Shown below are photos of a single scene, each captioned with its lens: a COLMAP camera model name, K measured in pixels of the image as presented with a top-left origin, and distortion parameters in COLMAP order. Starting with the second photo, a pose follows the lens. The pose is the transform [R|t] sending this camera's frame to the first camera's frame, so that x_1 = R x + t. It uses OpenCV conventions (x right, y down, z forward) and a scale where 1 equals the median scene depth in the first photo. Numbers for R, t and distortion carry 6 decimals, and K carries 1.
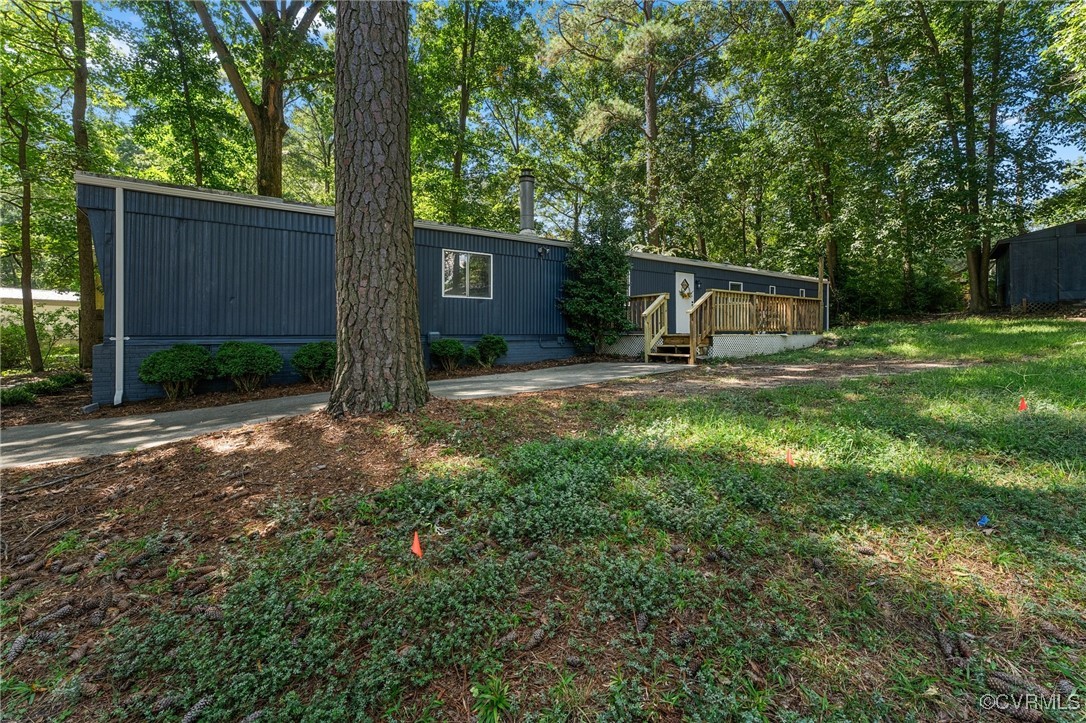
lens RADIAL K [[448.3, 0, 520.4], [0, 448.3, 320.2], [0, 0, 1]] dist [-0.004031, -0.000122]
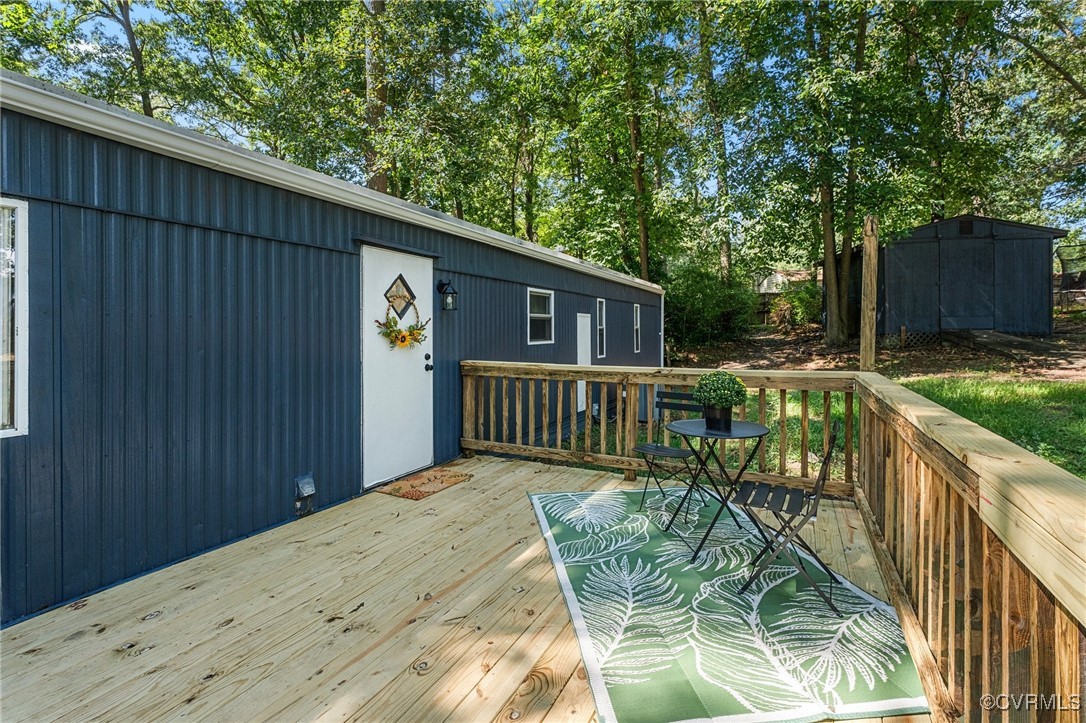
lens RADIAL K [[503.4, 0, 532.5], [0, 503.4, 336.7], [0, 0, 1]] dist [-0.001891, -0.000140]
pose [[0.862866, -0.015606, 0.505192, 0.253259], [-0.003358, 0.999324, 0.036606, -0.059460], [-0.505422, -0.033282, 0.862230, 0.623211]]
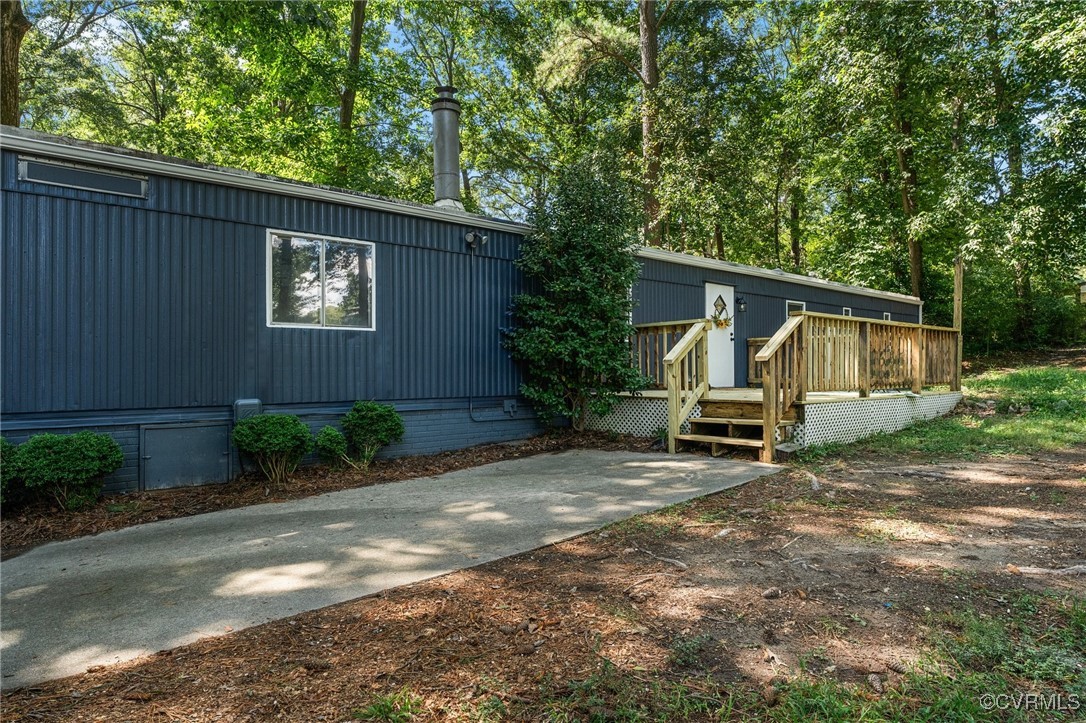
lens RADIAL K [[606.9, 0, 514.1], [0, 606.9, 363.5], [0, 0, 1]] dist [-0.014310, -0.001634]
pose [[0.996617, -0.004914, 0.082037, 0.025926], [0.003705, 0.999882, 0.014879, -0.012925], [-0.082101, -0.014525, 0.996518, 0.198549]]
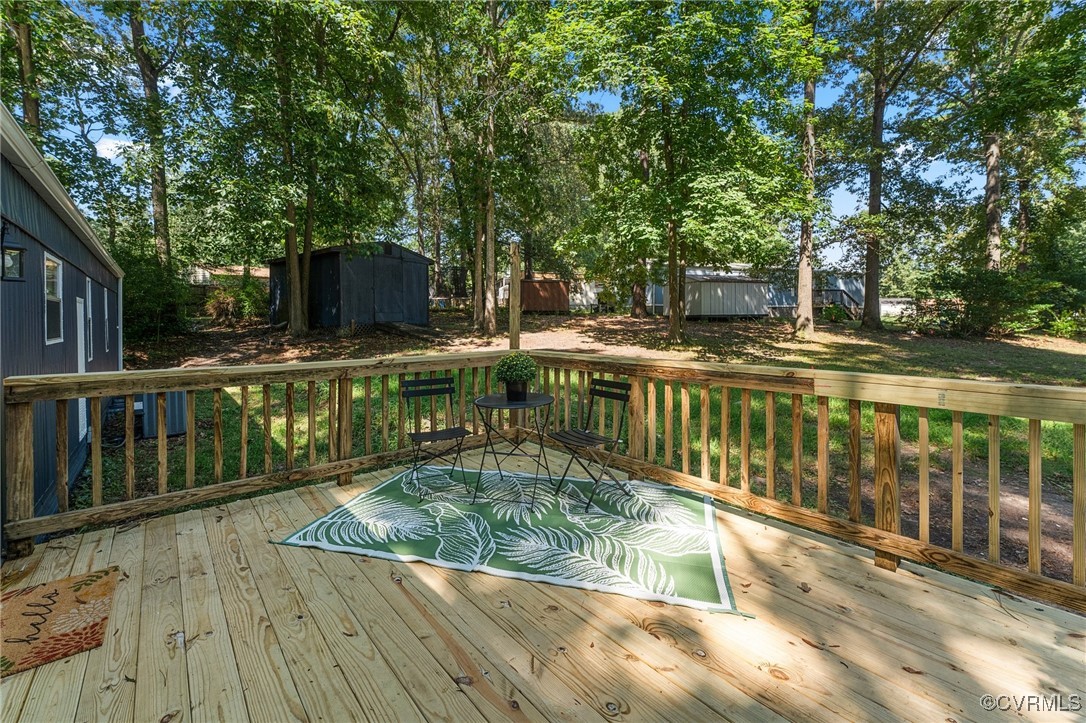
lens RADIAL K [[448.3, 0, 546.5], [0, 448.3, 320.9], [0, 0, 1]] dist [-0.004031, -0.000122]
pose [[-0.128019, -0.005397, 0.991757, 0.211187], [-0.020154, 0.999793, 0.002839, -0.056283], [-0.991567, -0.019624, -0.128102, 0.737455]]
